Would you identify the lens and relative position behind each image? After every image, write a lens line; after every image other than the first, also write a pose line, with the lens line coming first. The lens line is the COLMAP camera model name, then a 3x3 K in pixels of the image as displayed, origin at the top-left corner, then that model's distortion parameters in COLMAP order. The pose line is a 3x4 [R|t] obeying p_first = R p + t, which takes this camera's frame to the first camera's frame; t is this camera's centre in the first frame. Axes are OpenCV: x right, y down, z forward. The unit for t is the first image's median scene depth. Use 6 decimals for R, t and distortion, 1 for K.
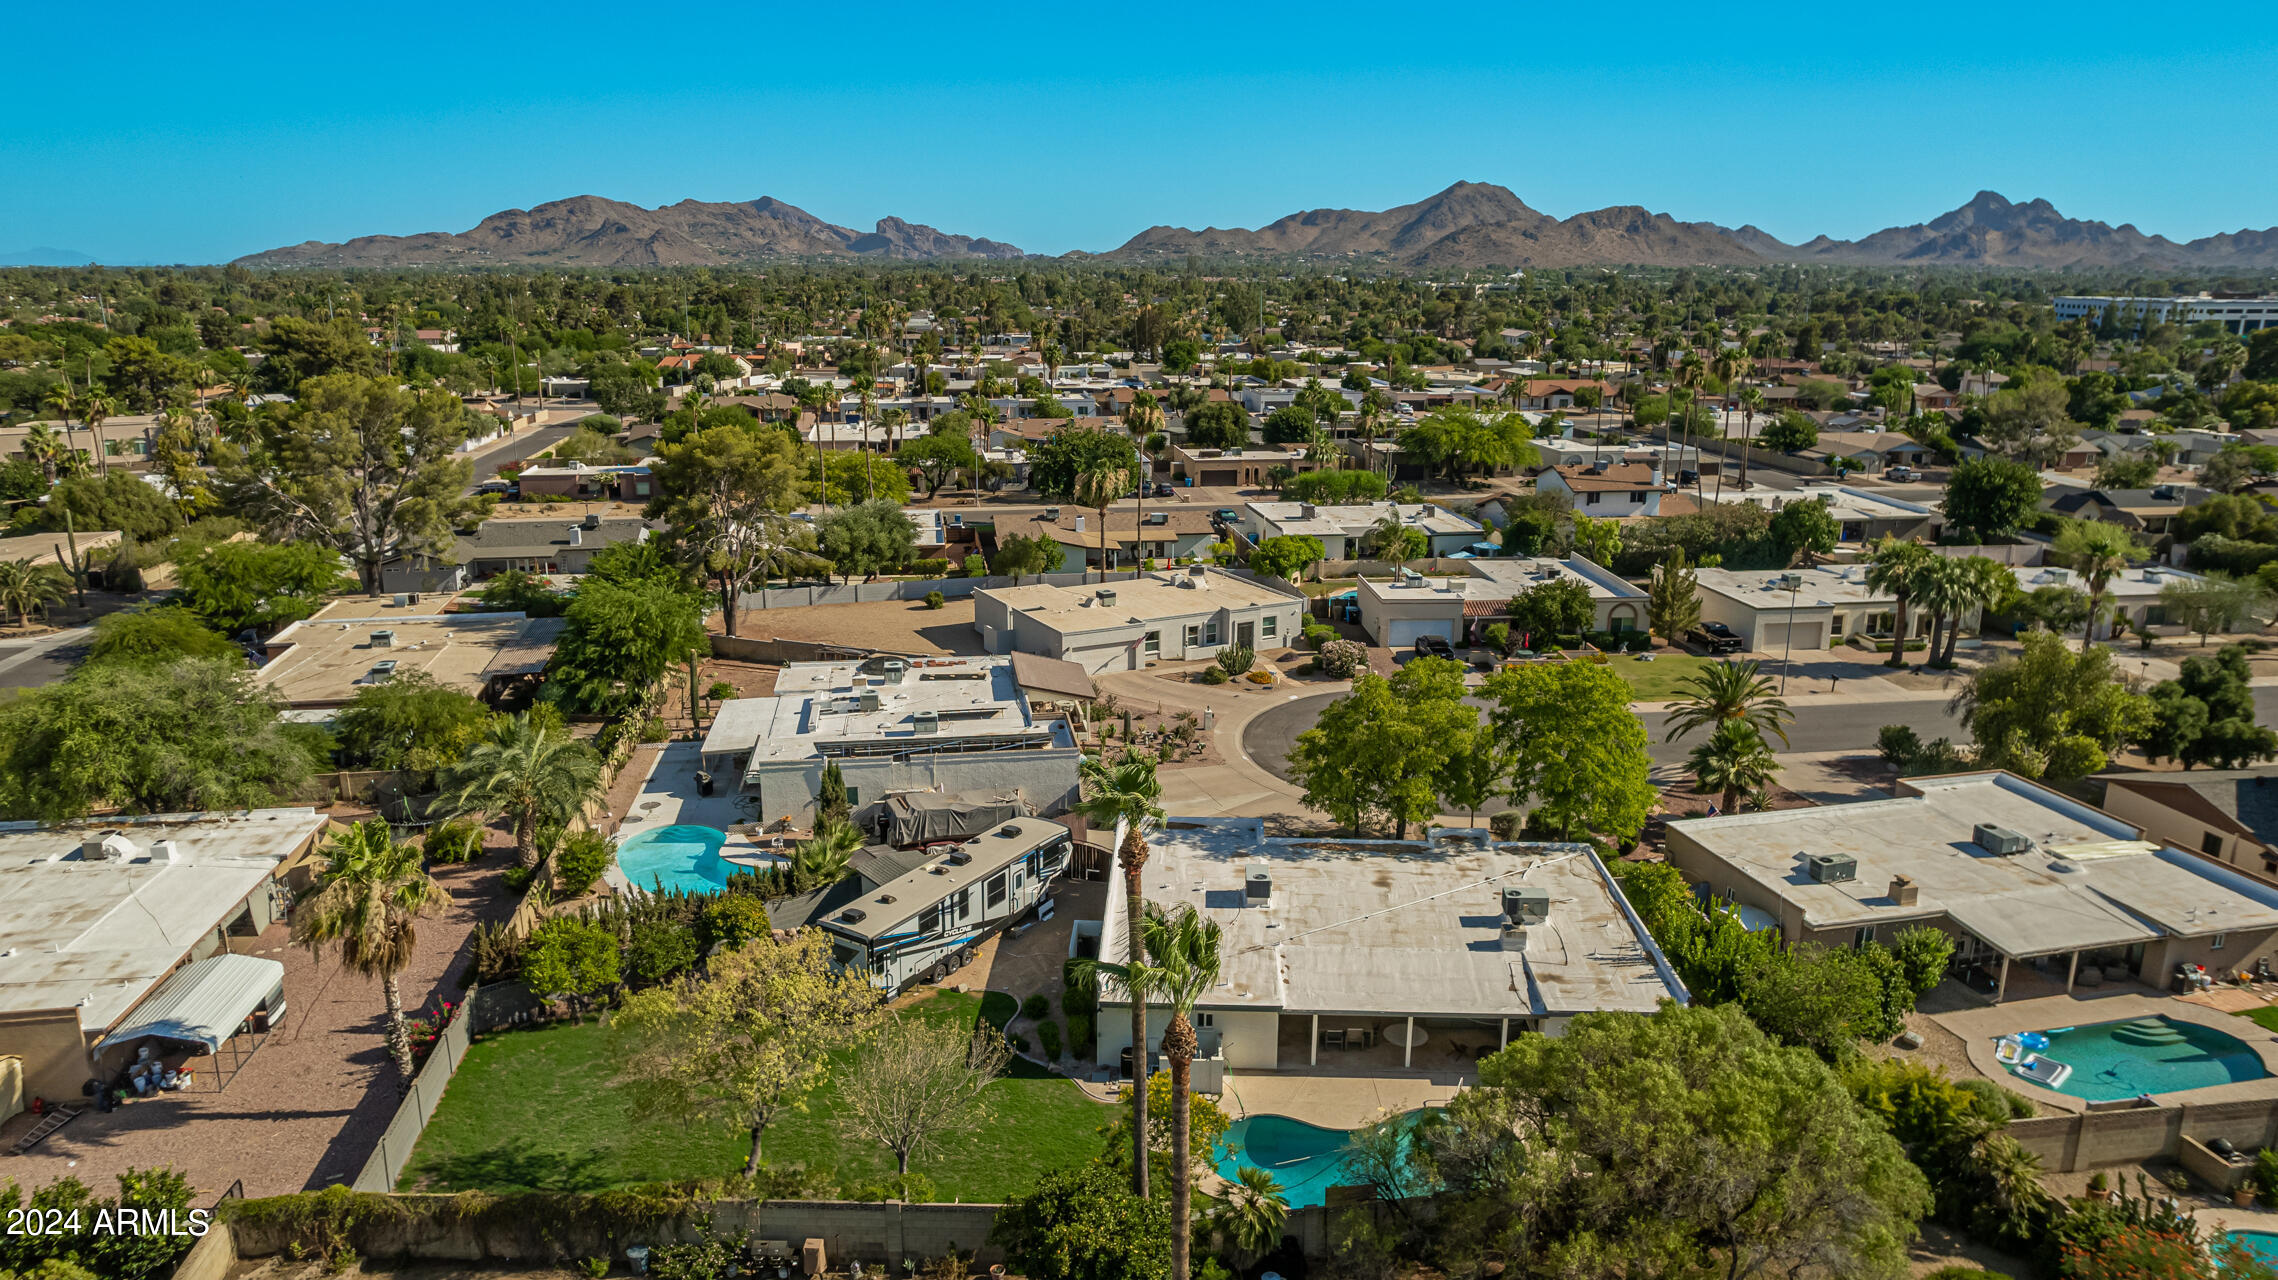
lens RADIAL K [[1488.4, 0, 1139.0], [0, 1488.4, 640.0], [0, 0, 1]] dist [-0.048843, 0.000963]
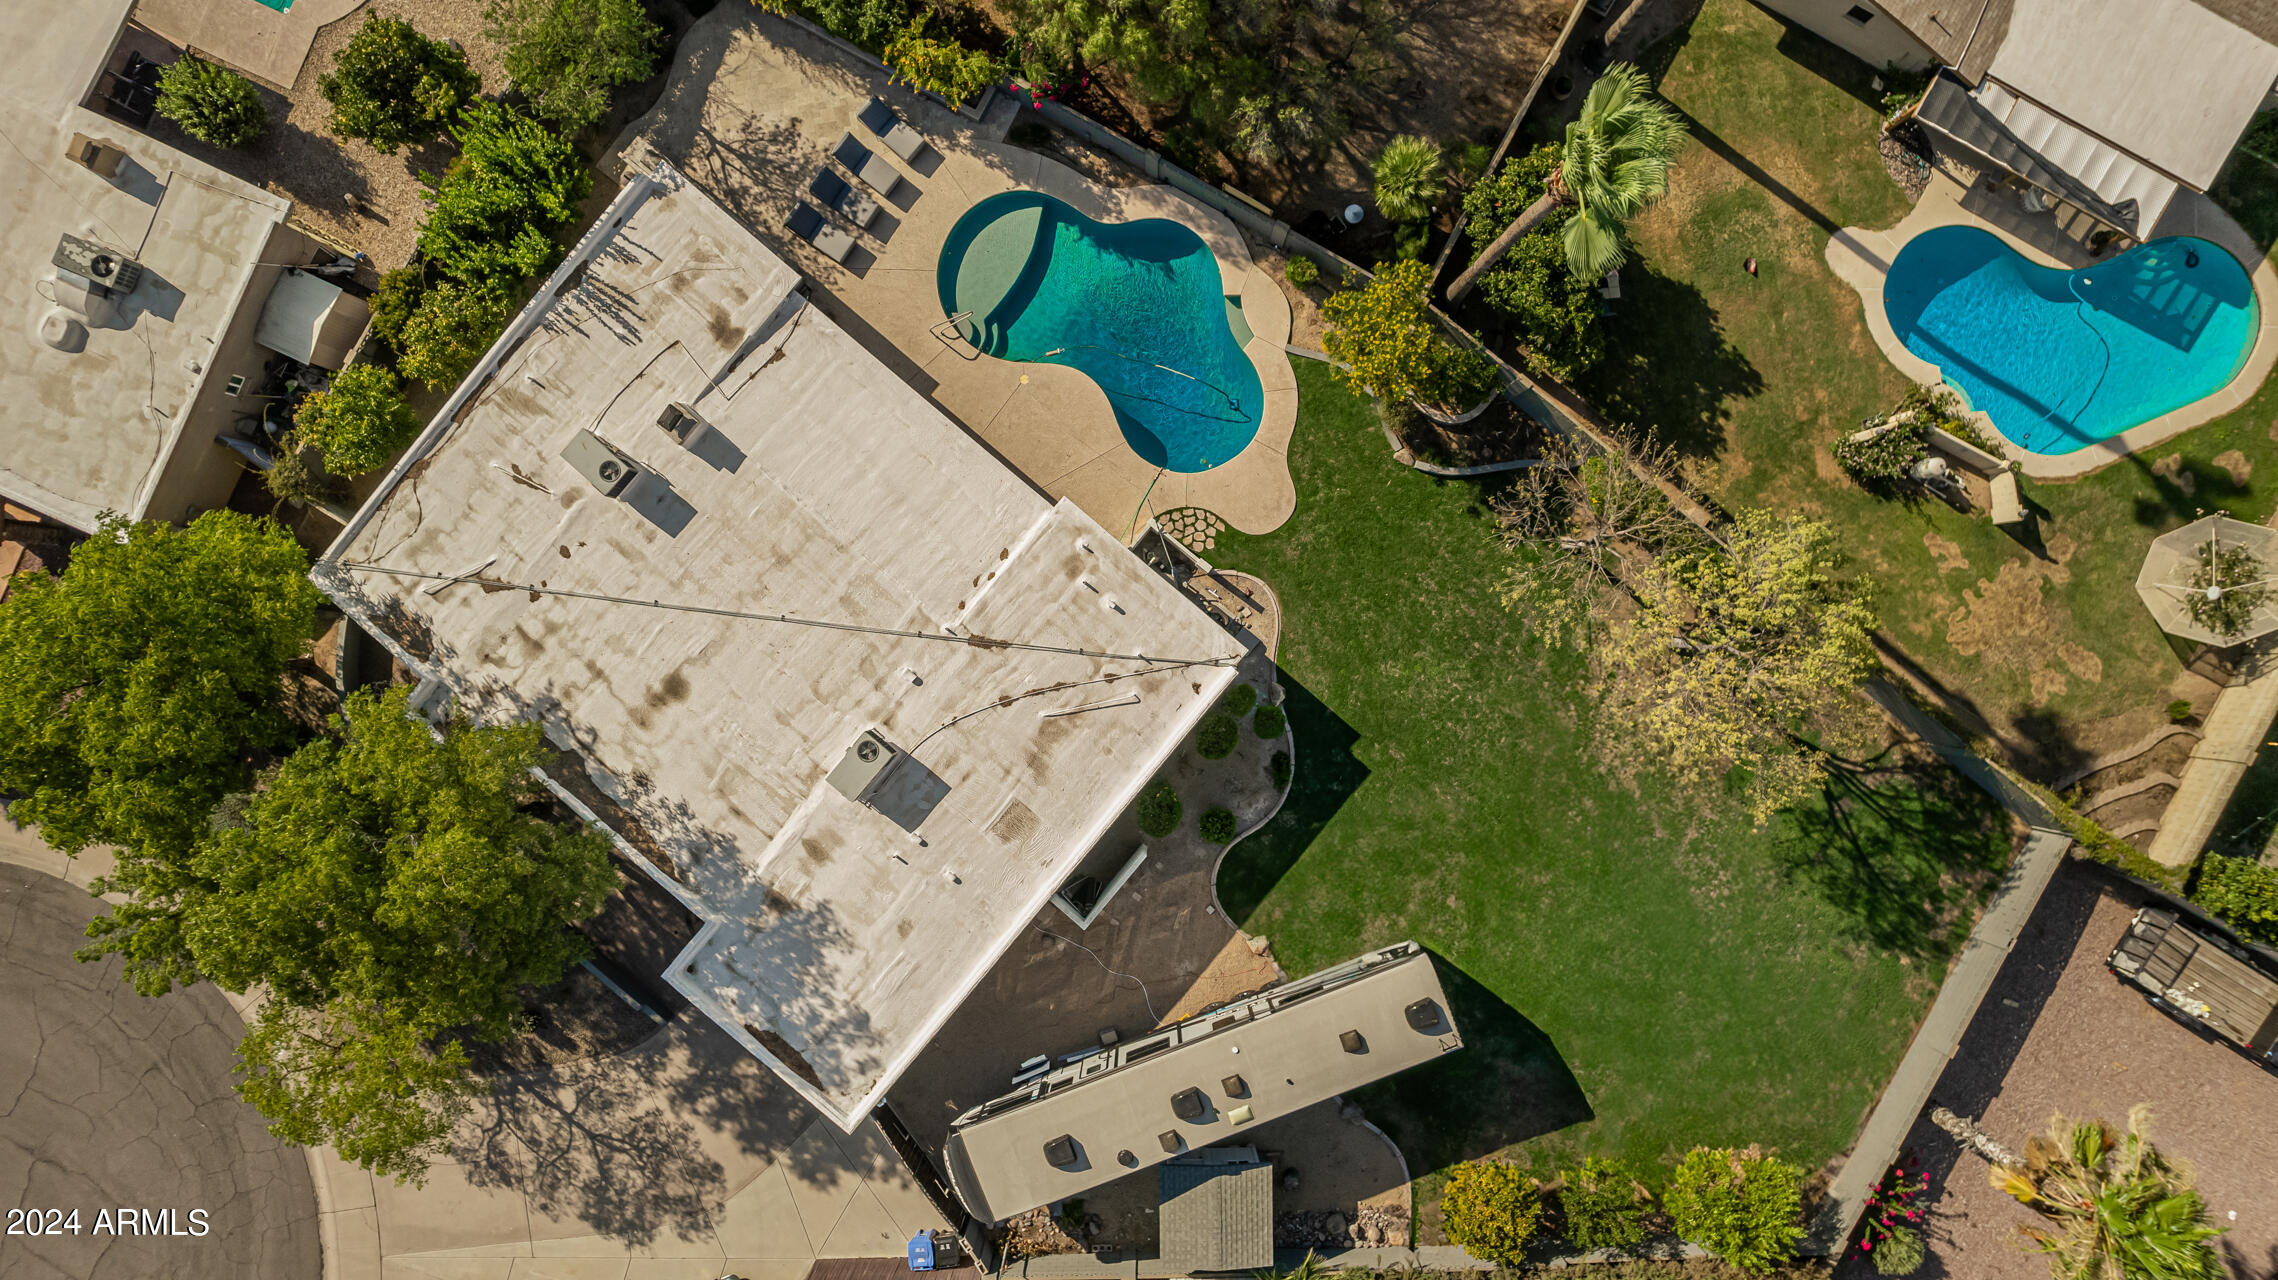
lens RADIAL K [[1464.5, 0, 1145.1], [0, 1464.5, 642.5], [0, 0, 1]] dist [-0.080299, 0.075718]
pose [[-0.789341, -0.613955, 0.000549, 0.013849], [0.156486, -0.200324, 0.967152, -0.393954], [-0.593677, 0.763499, 0.254200, 0.674783]]
